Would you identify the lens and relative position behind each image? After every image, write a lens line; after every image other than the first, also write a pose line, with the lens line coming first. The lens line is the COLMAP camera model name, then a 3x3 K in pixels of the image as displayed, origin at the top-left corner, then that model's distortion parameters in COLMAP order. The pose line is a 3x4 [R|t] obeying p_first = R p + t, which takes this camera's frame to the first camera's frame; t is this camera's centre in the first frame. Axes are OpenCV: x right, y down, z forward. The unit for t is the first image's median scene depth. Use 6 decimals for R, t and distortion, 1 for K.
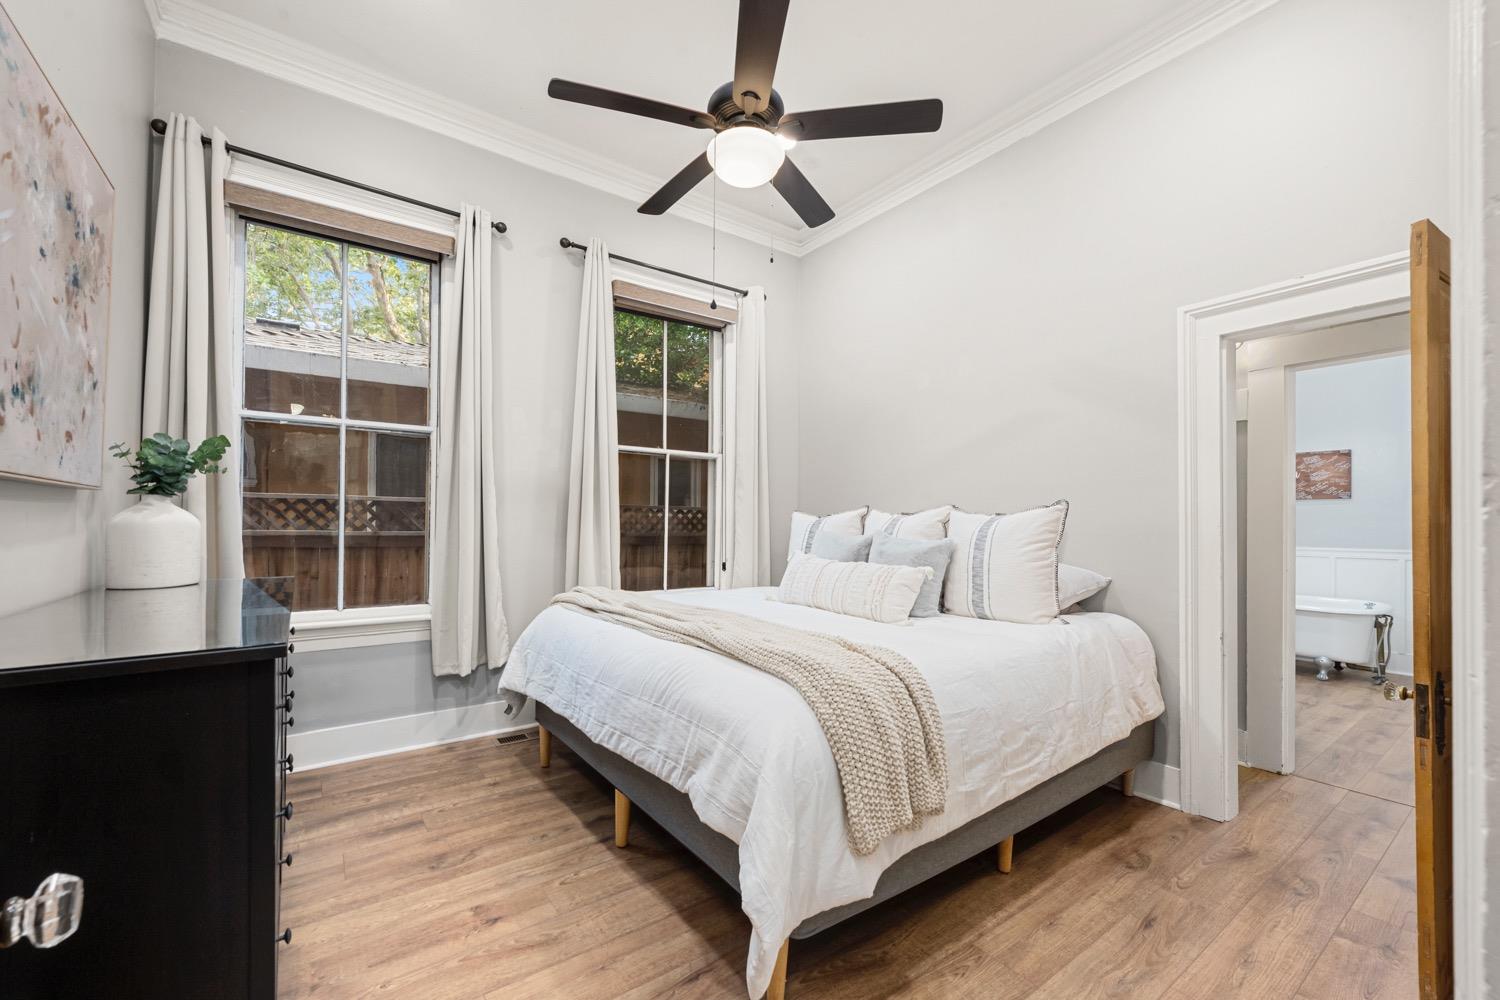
lens RADIAL K [[599.6, 0, 761.3], [0, 599.6, 521.0], [0, 0, 1]] dist [-0.014294, -0.000203]
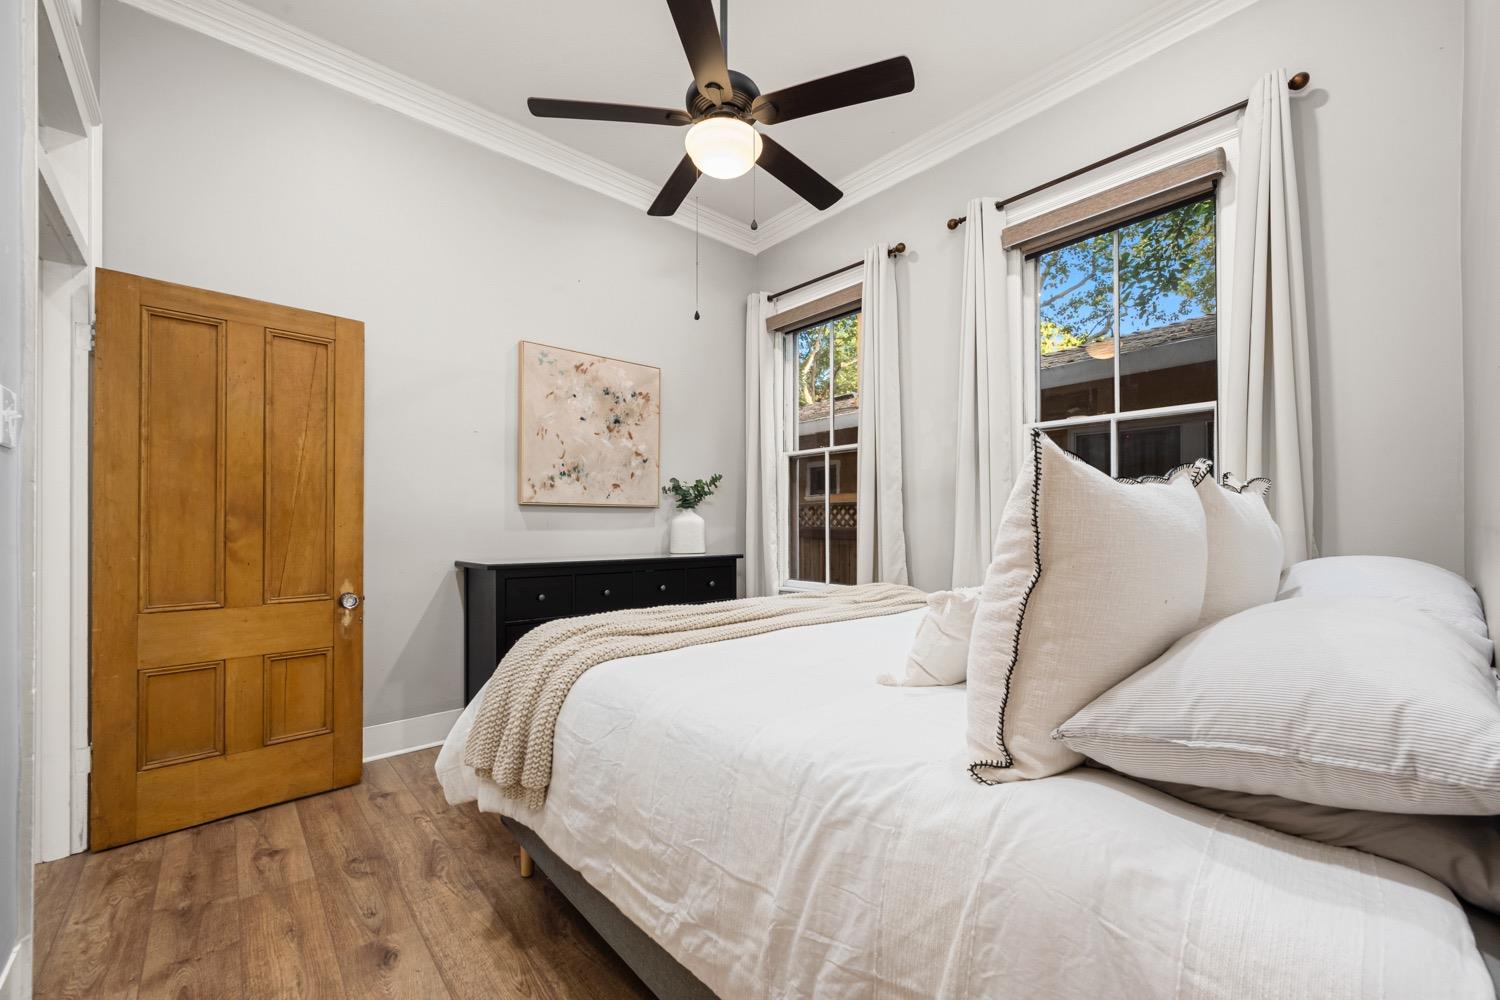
lens RADIAL K [[599.6, 0, 754.2], [0, 599.6, 521.8], [0, 0, 1]] dist [-0.014294, -0.000203]
pose [[0.096932, -0.010318, -0.995238, 1.084180], [0.014730, 0.999852, -0.008931, 0.029386], [0.995182, -0.013794, 0.097069, 1.060869]]
